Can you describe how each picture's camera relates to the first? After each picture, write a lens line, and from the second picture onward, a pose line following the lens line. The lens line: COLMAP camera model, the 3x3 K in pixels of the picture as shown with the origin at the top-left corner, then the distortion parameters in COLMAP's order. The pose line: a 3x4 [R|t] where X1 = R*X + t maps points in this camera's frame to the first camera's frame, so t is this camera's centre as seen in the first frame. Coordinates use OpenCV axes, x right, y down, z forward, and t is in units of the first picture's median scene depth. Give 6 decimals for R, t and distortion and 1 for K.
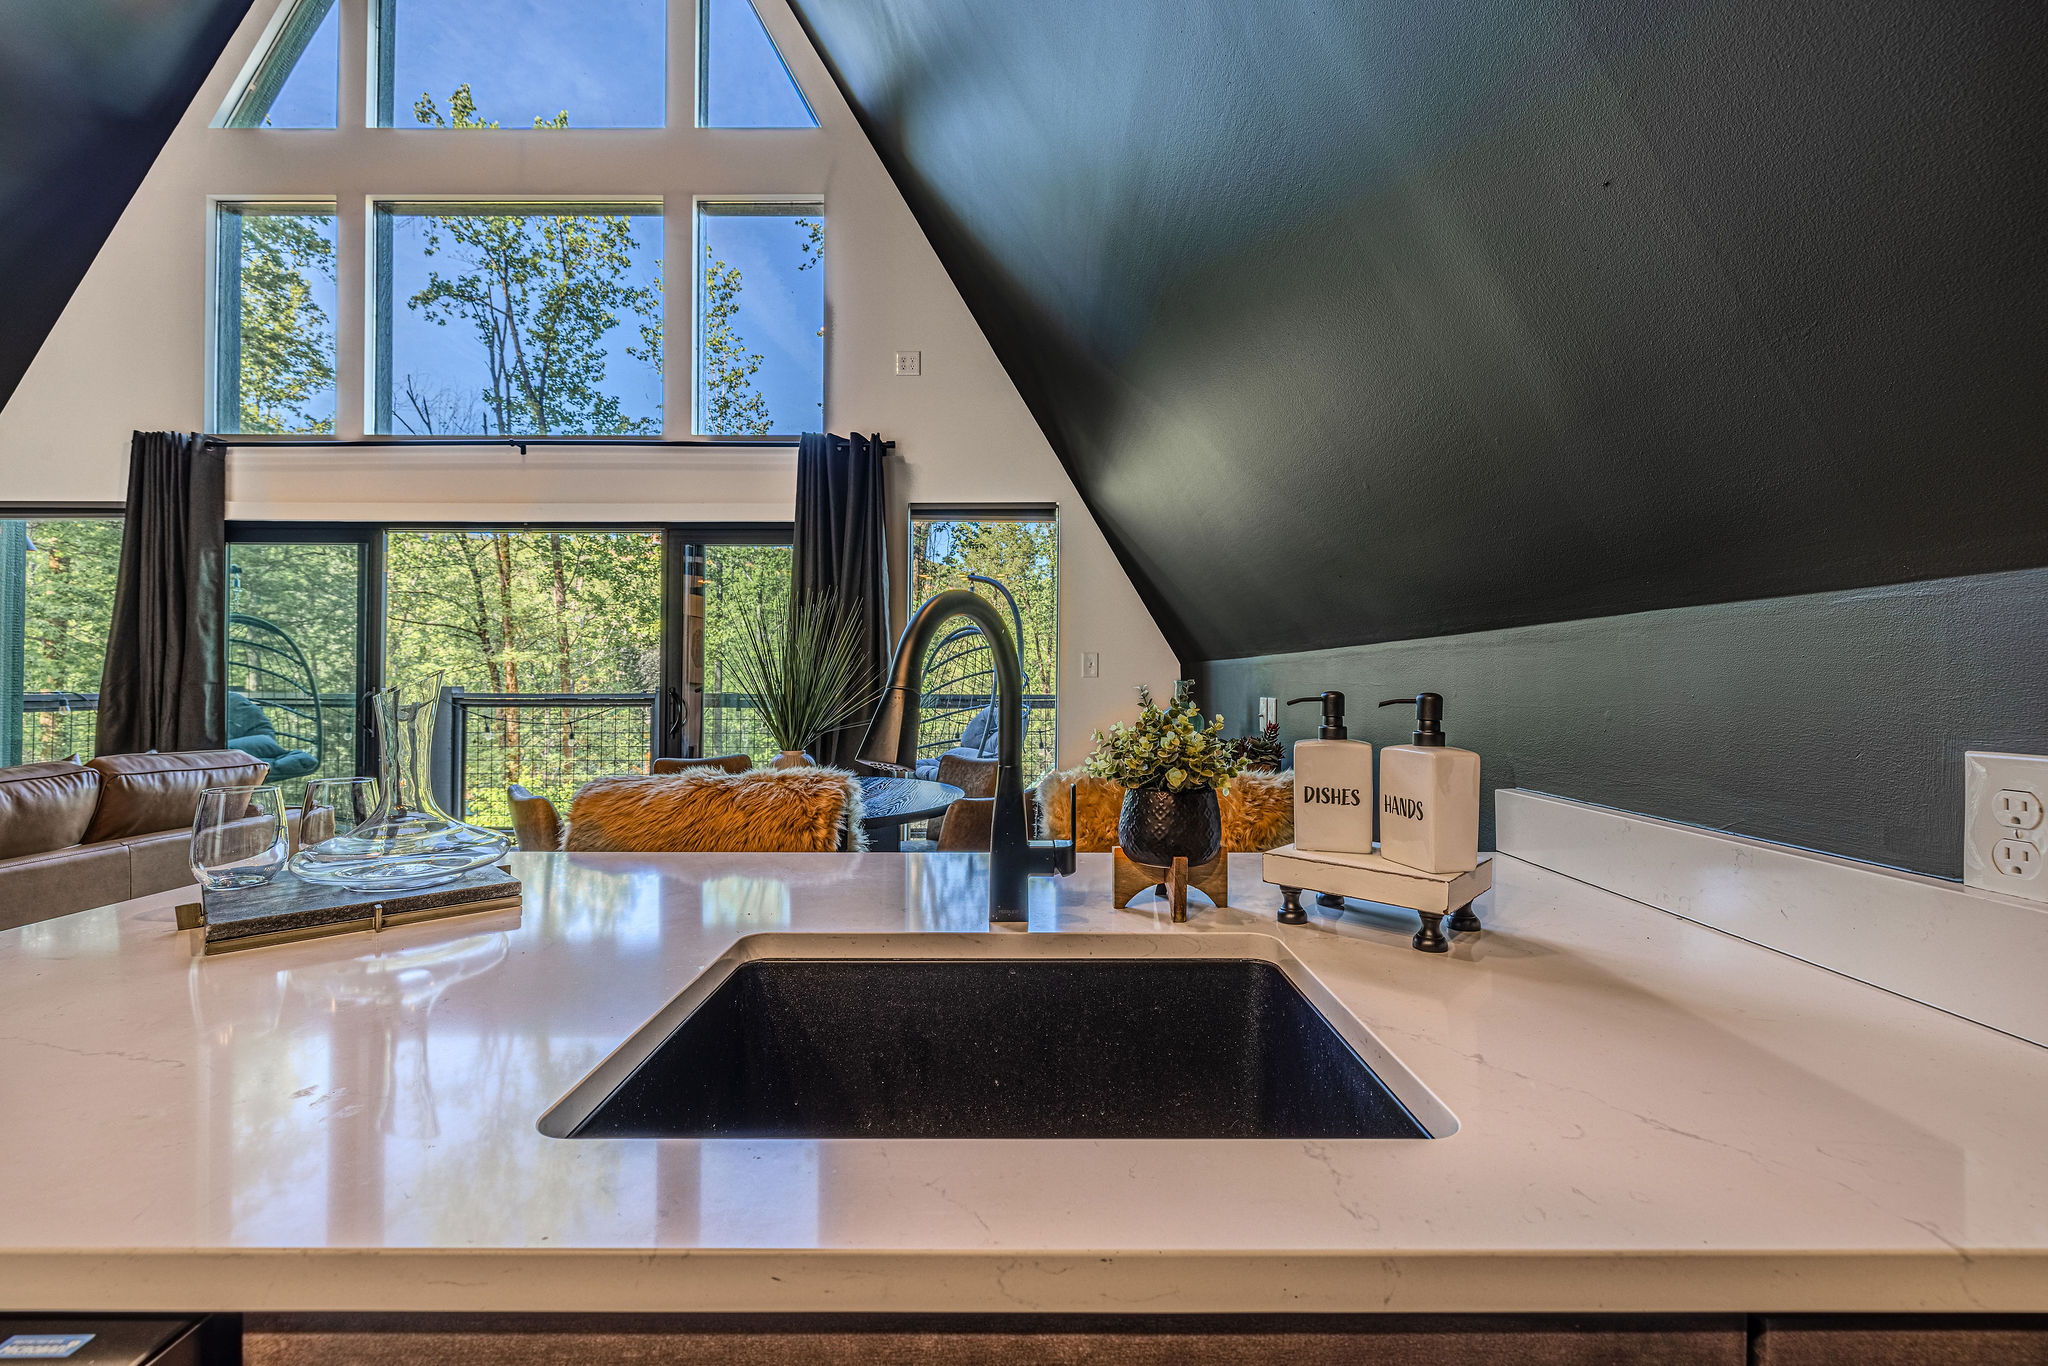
lens RADIAL K [[845.1, 0, 1024.0], [0, 845.1, 683.0], [0, 0, 1]] dist [-0.006006, -0.000904]
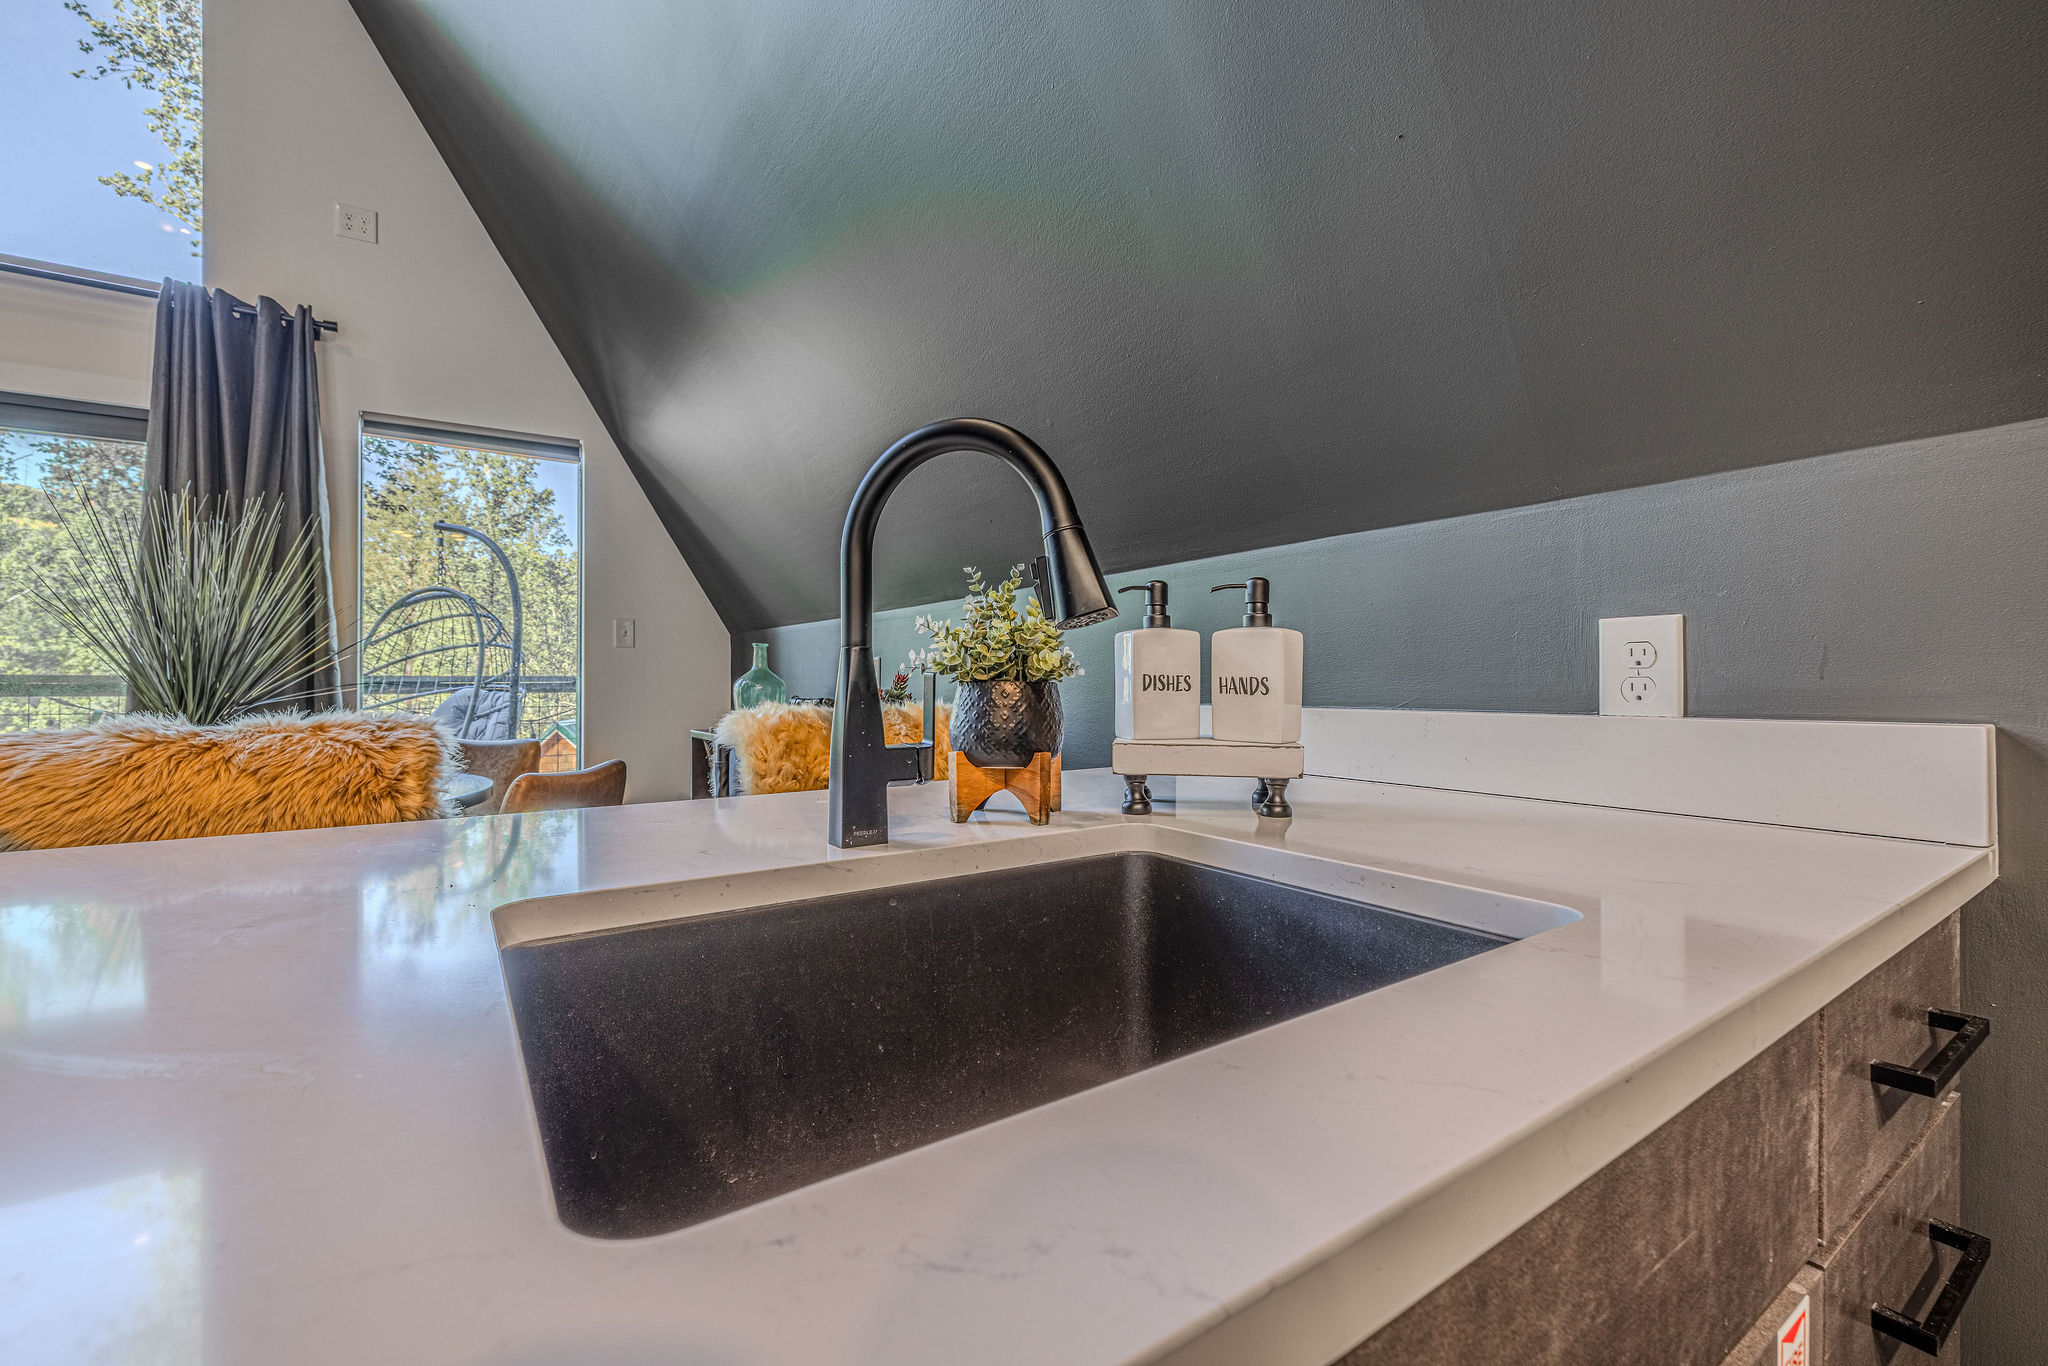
lens RADIAL K [[845.1, 0, 1024.0], [0, 845.1, 683.0], [0, 0, 1]] dist [-0.006006, -0.000904]
pose [[0.828970, -0.005463, 0.559267, -0.327628], [0.003201, 0.999982, 0.005024, 0.128257], [-0.559284, -0.002375, 0.828973, 0.271244]]
